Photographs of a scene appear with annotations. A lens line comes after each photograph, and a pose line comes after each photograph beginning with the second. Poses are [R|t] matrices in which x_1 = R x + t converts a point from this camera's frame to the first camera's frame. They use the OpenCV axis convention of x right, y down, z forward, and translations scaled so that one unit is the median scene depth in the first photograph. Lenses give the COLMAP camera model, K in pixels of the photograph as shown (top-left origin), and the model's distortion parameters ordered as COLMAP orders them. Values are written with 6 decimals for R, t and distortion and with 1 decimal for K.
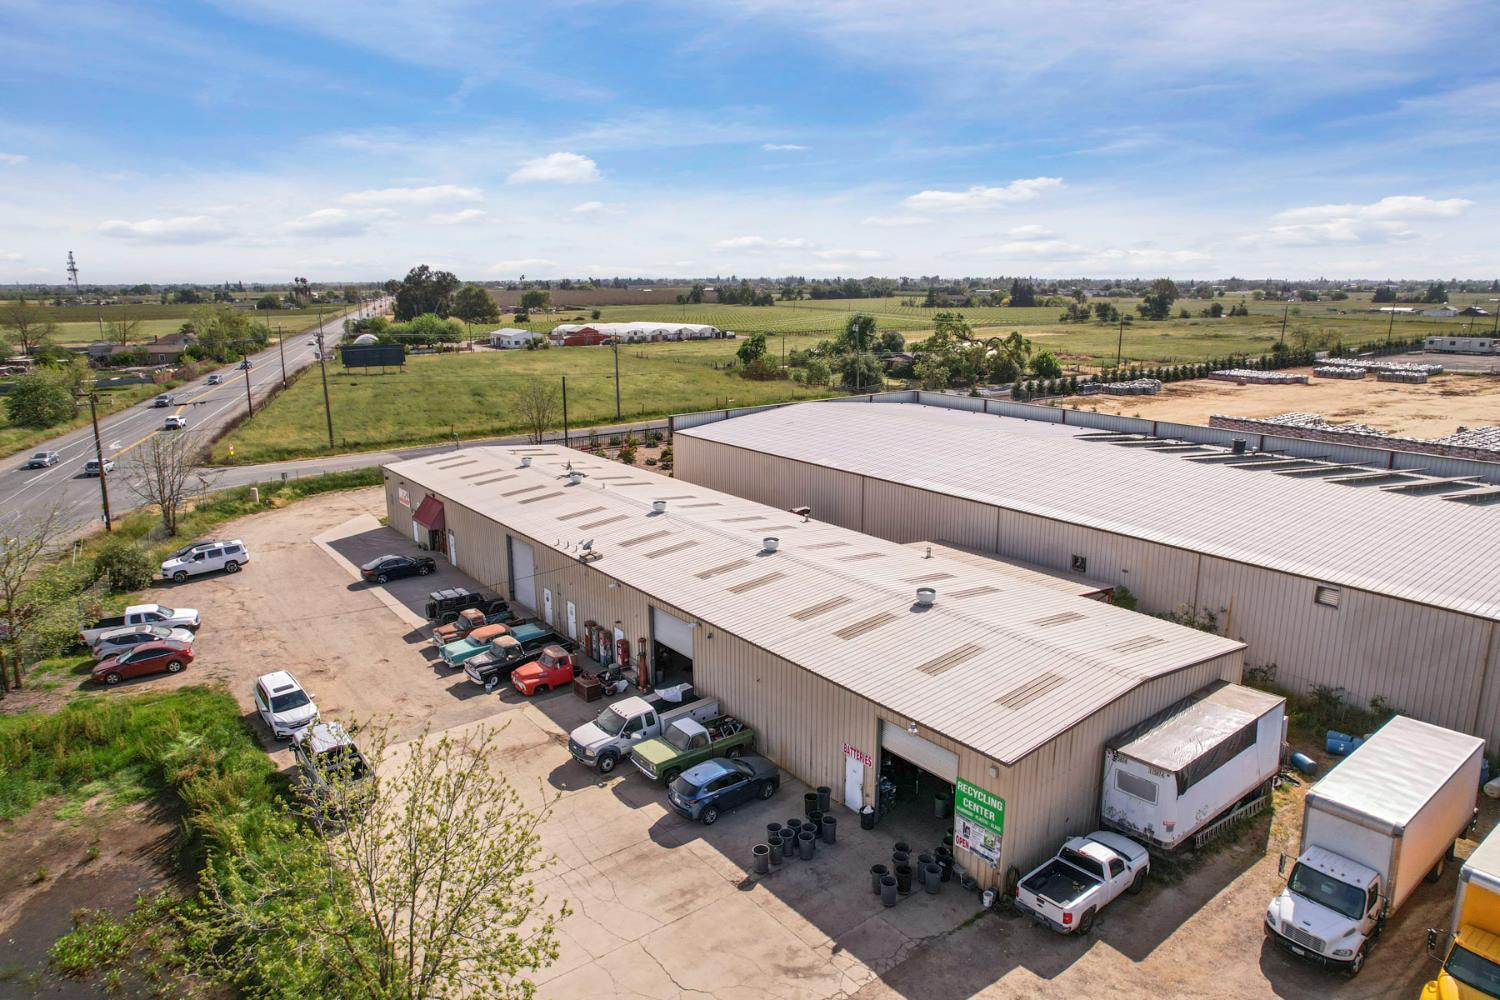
lens RADIAL K [[960.2, 0, 754.5], [0, 960.2, 496.6], [0, 0, 1]] dist [-0.073280, 0.065273]
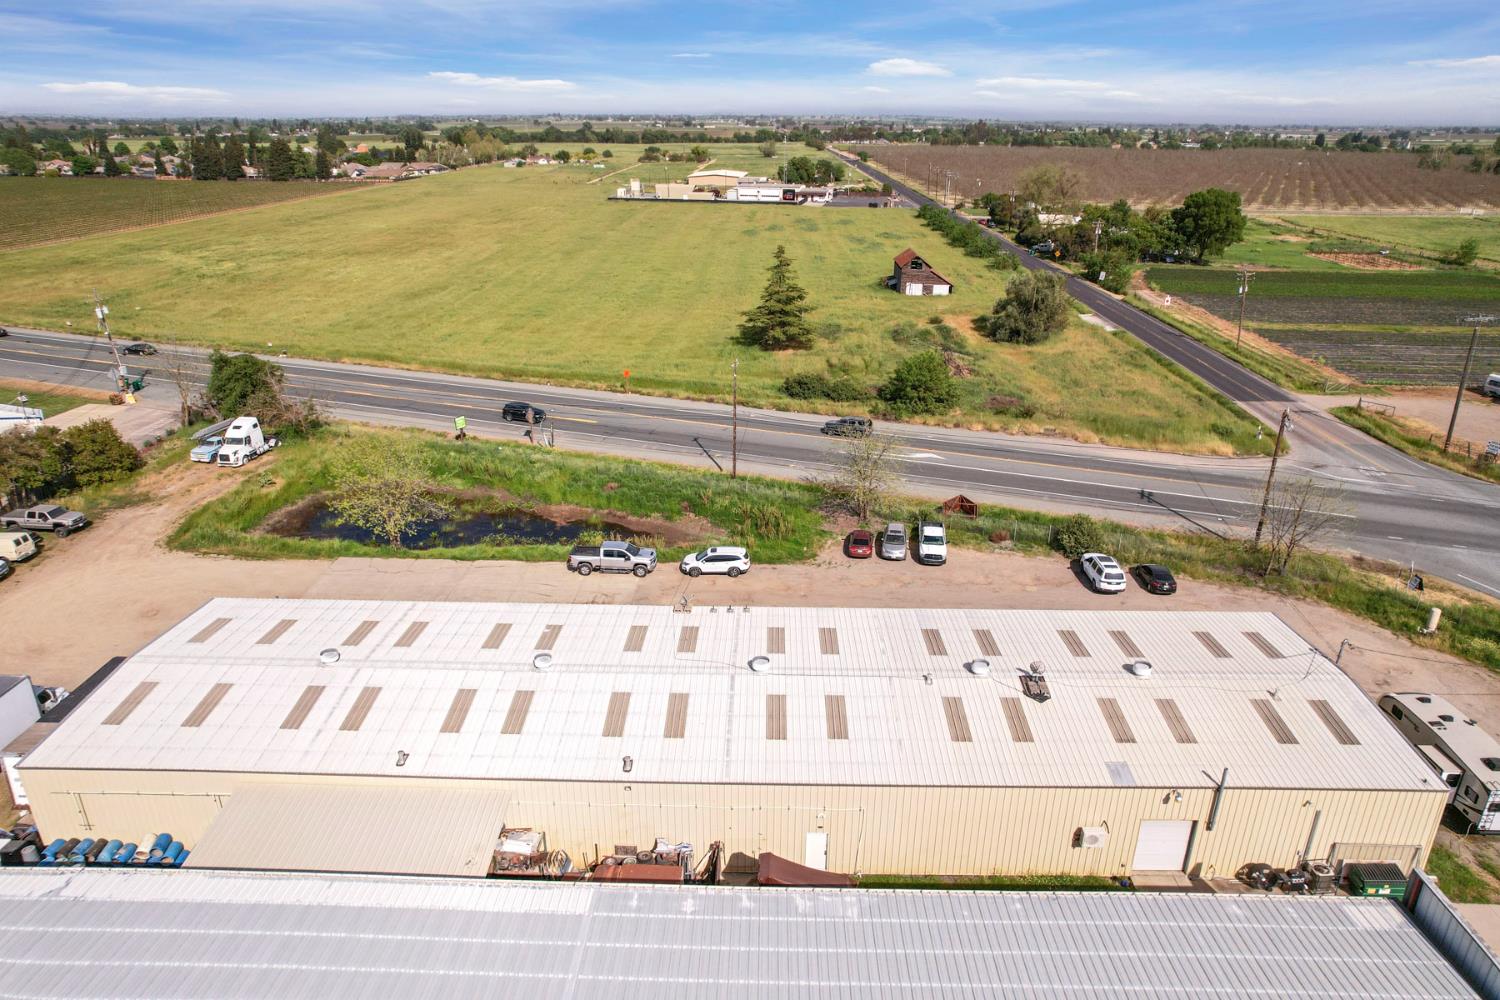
lens RADIAL K [[954.3, 0, 750.0], [0, 954.3, 500.0], [0, 0, 1]] dist [-0.072260, 0.066463]
pose [[-0.630572, 0.290688, -0.719638, 0.621818], [-0.177984, 0.848343, 0.498633, -0.709544], [0.755447, 0.442508, -0.483204, 1.853363]]
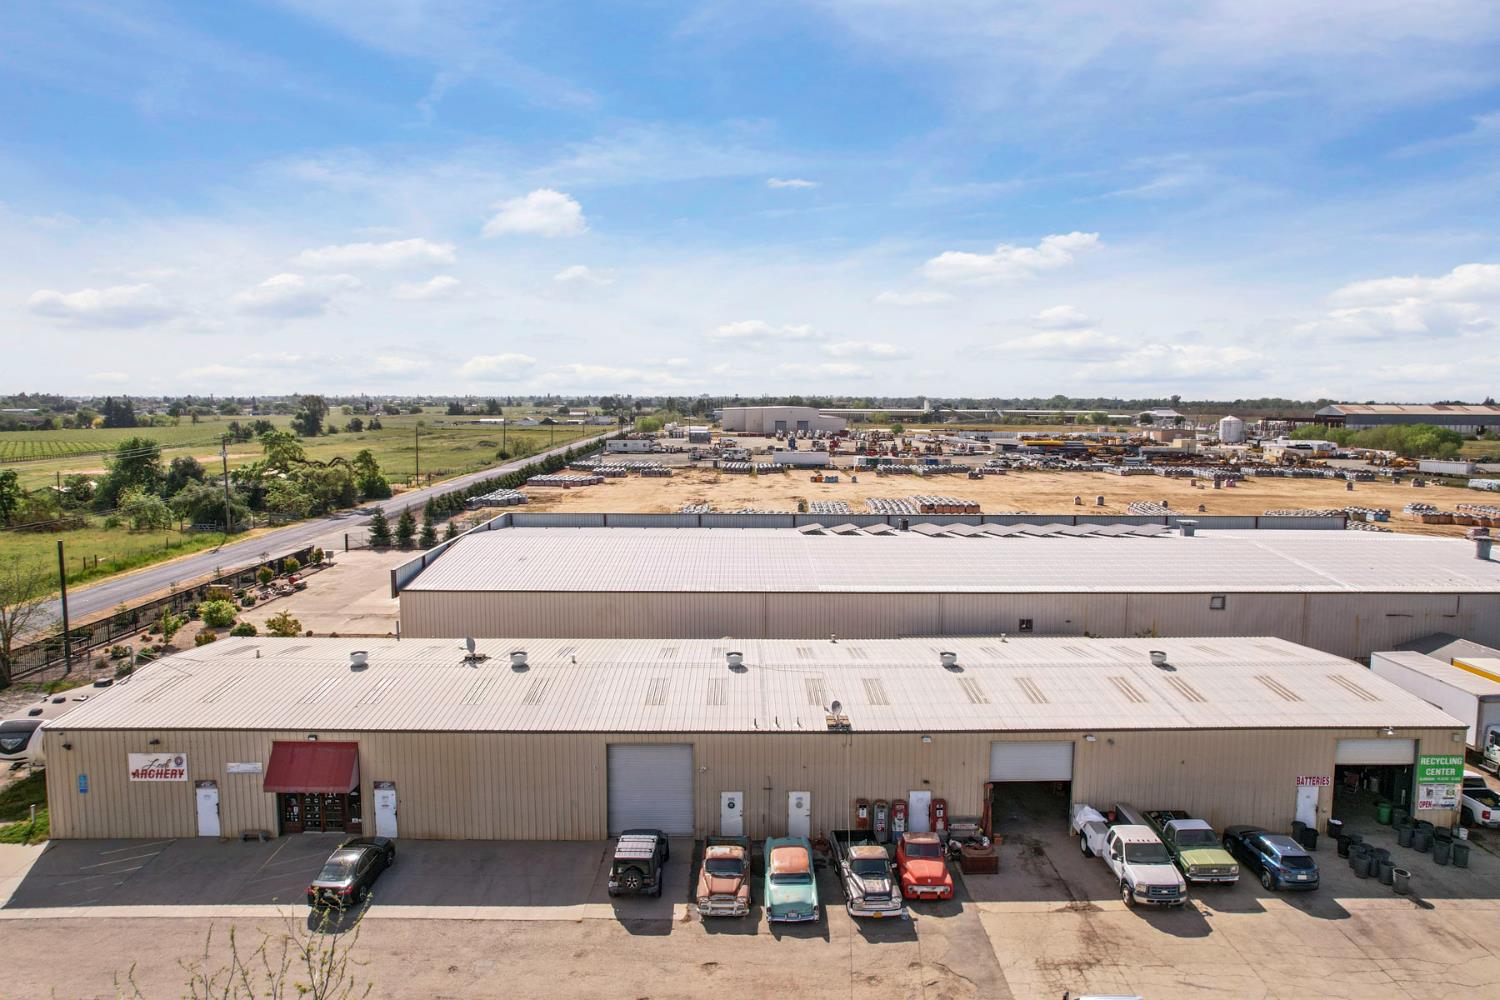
lens RADIAL K [[972.0, 0, 749.9], [0, 972.0, 507.2], [0, 0, 1]] dist [-0.073325, 0.067555]
pose [[0.601671, -0.084912, 0.794218, -1.040259], [0.172084, 0.984763, -0.025081, -0.132566], [-0.779986, 0.151763, 0.607116, 0.653808]]
